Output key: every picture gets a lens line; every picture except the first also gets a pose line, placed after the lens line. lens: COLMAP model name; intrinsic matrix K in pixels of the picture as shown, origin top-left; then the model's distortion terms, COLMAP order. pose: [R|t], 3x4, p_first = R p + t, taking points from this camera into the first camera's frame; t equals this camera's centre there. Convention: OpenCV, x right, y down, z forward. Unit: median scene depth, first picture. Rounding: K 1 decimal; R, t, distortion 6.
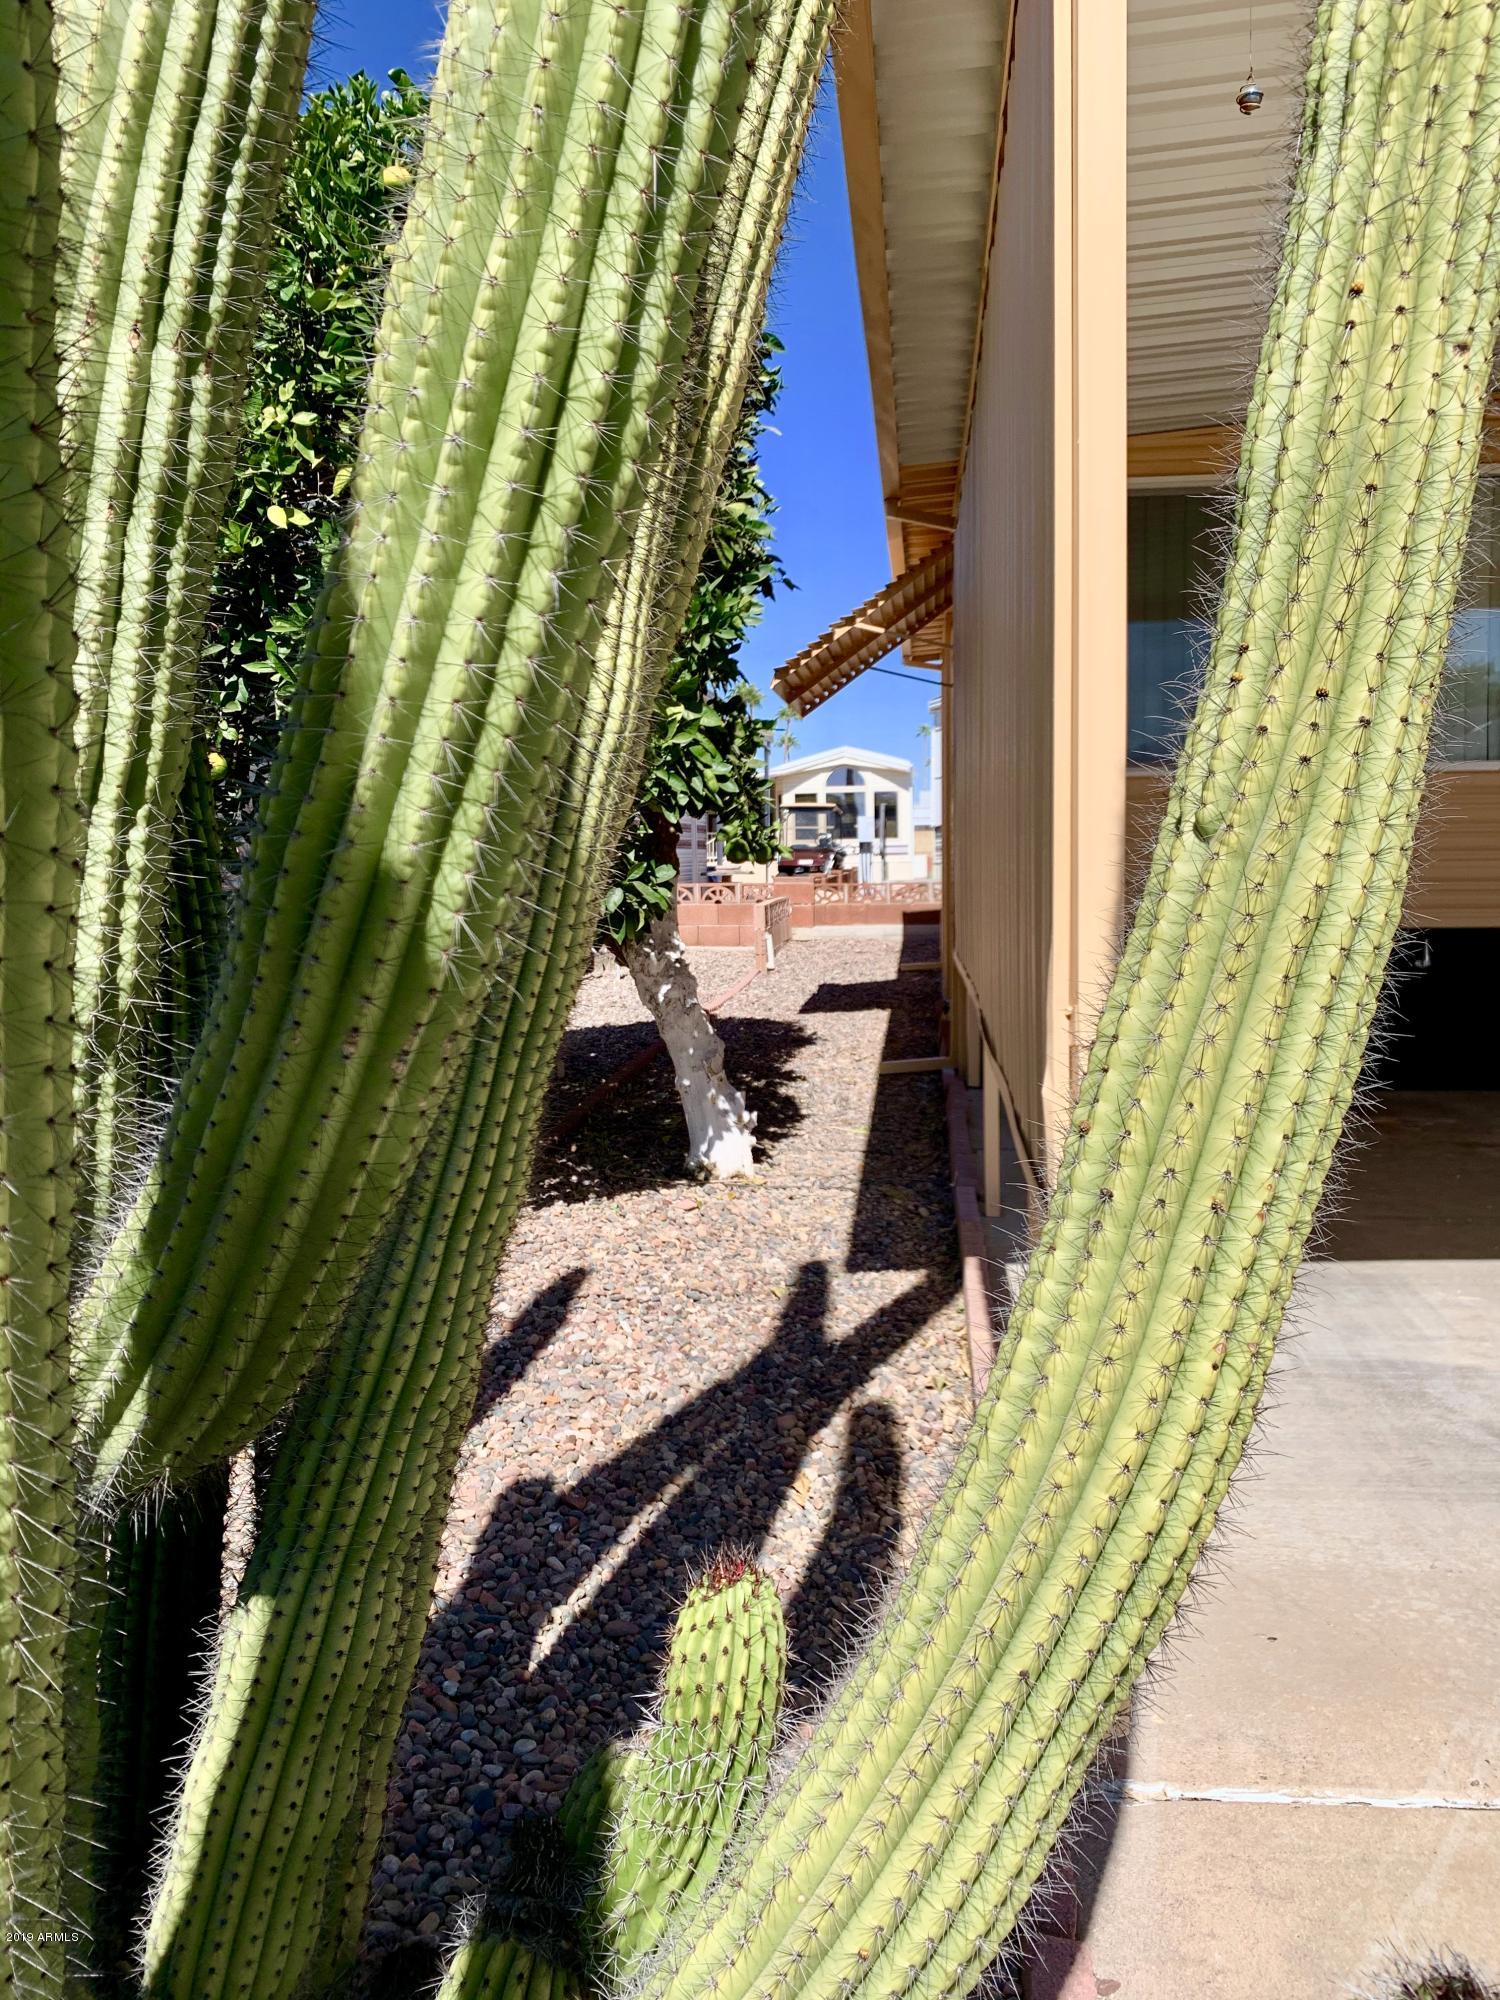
lens RADIAL K [[1558.3, 0, 750.0], [0, 1558.3, 1000.0], [0, 0, 1]] dist [0.044807, -0.055779]
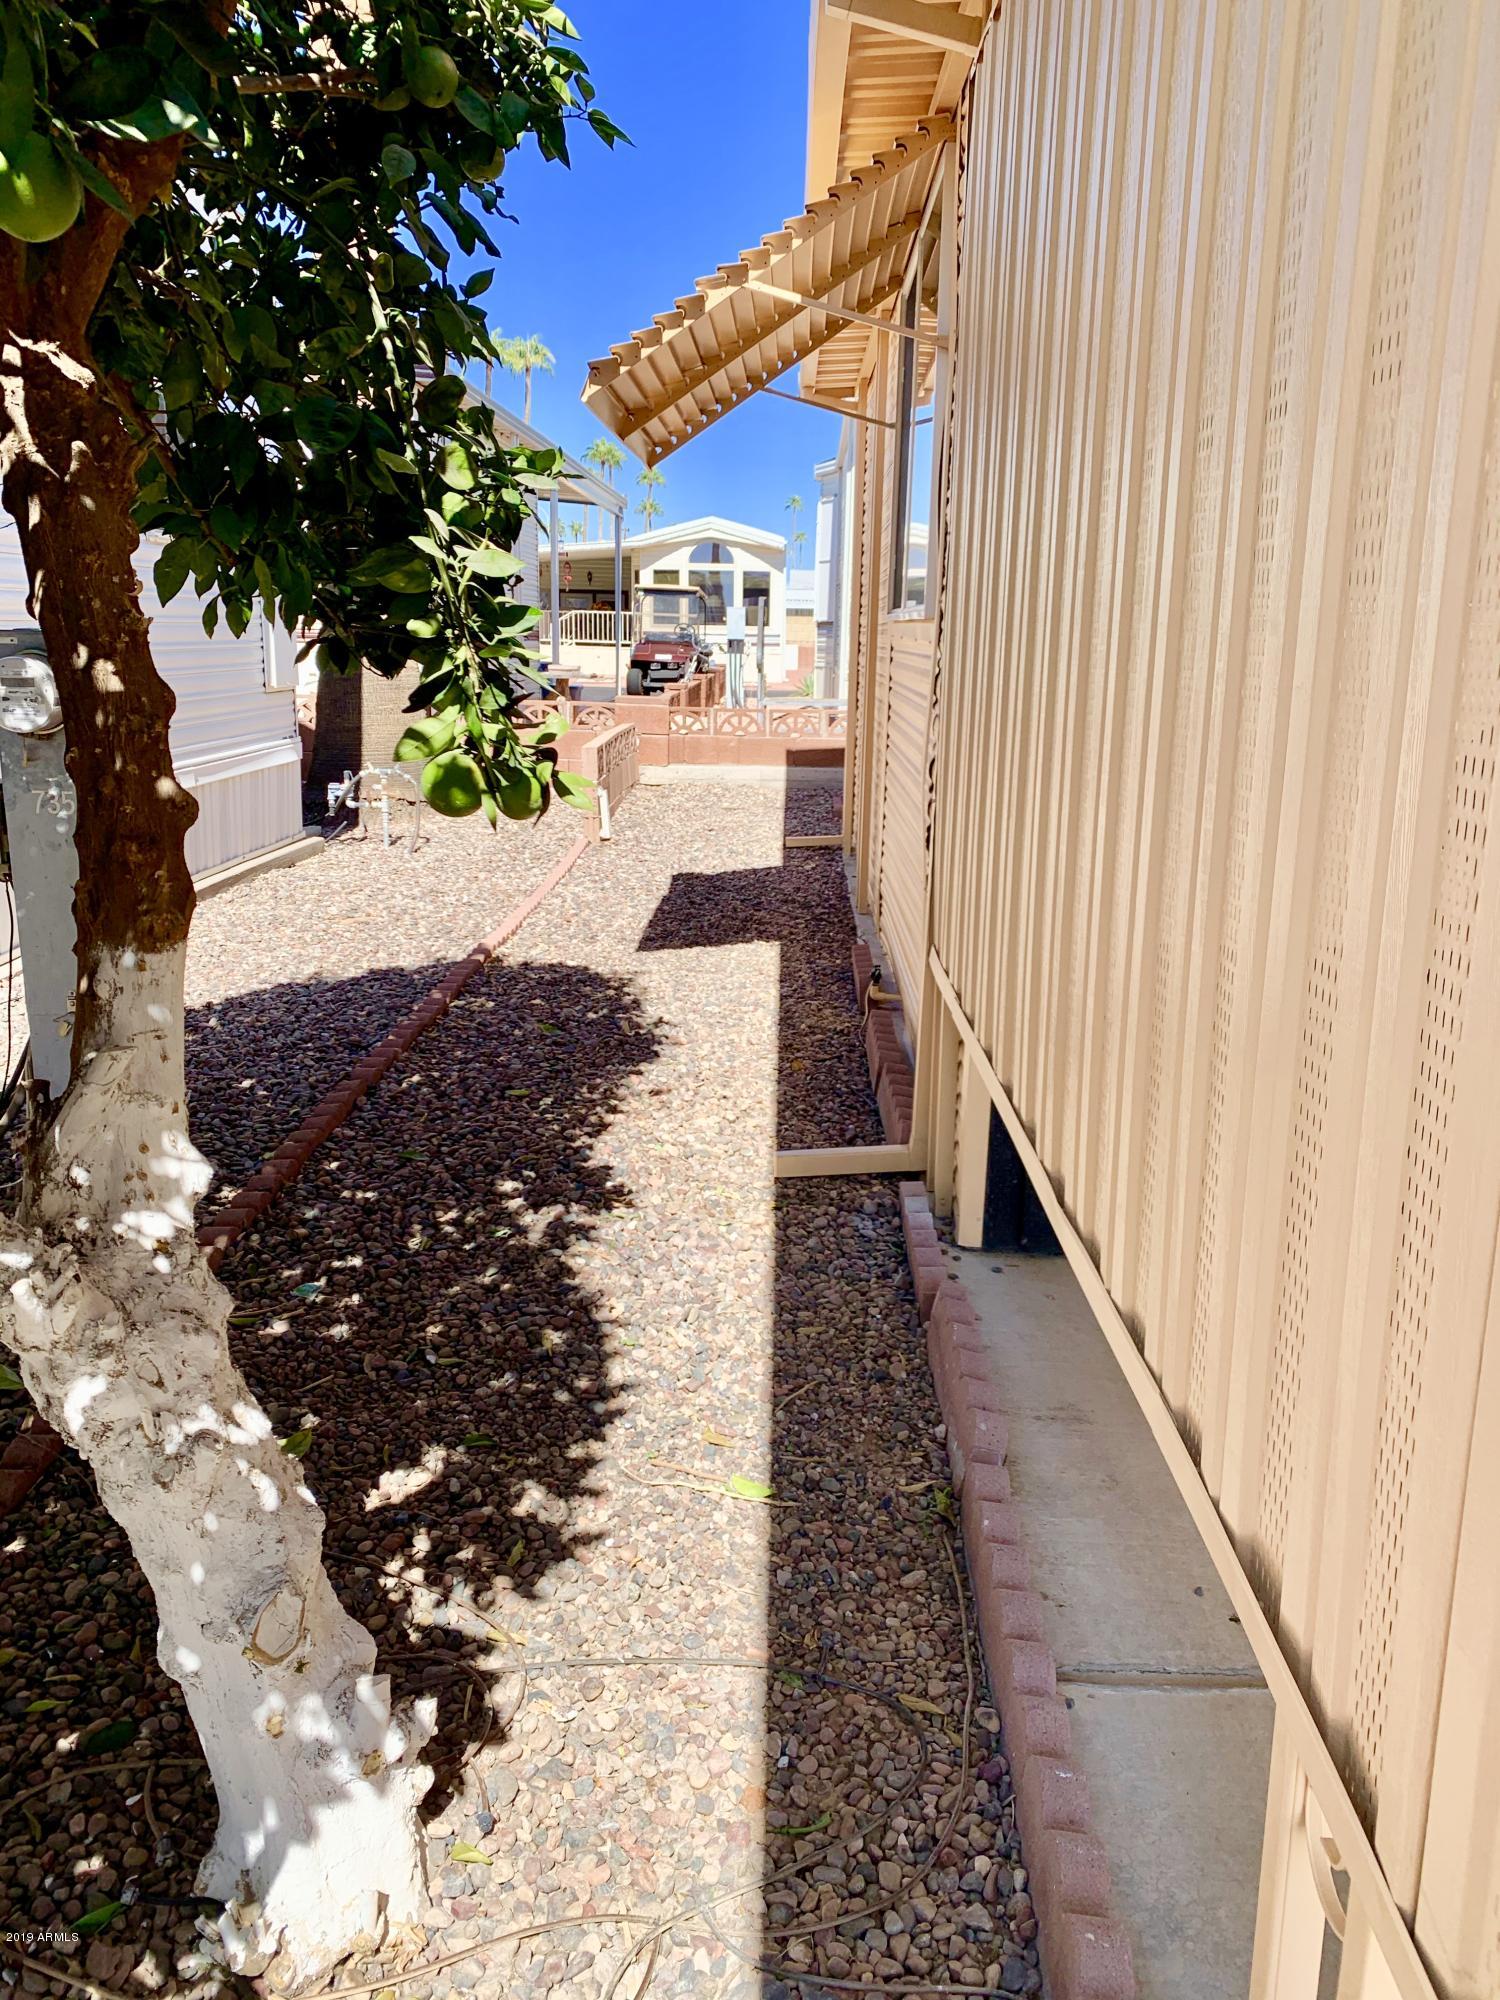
lens RADIAL K [[1558.3, 0, 750.0], [0, 1558.3, 1000.0], [0, 0, 1]] dist [0.044807, -0.055779]
pose [[0.995754, 0.011280, 0.091360, 0.017451], [-0.023858, 0.990176, 0.137773, -0.054702], [-0.088909, -0.139368, 0.986241, 0.330123]]
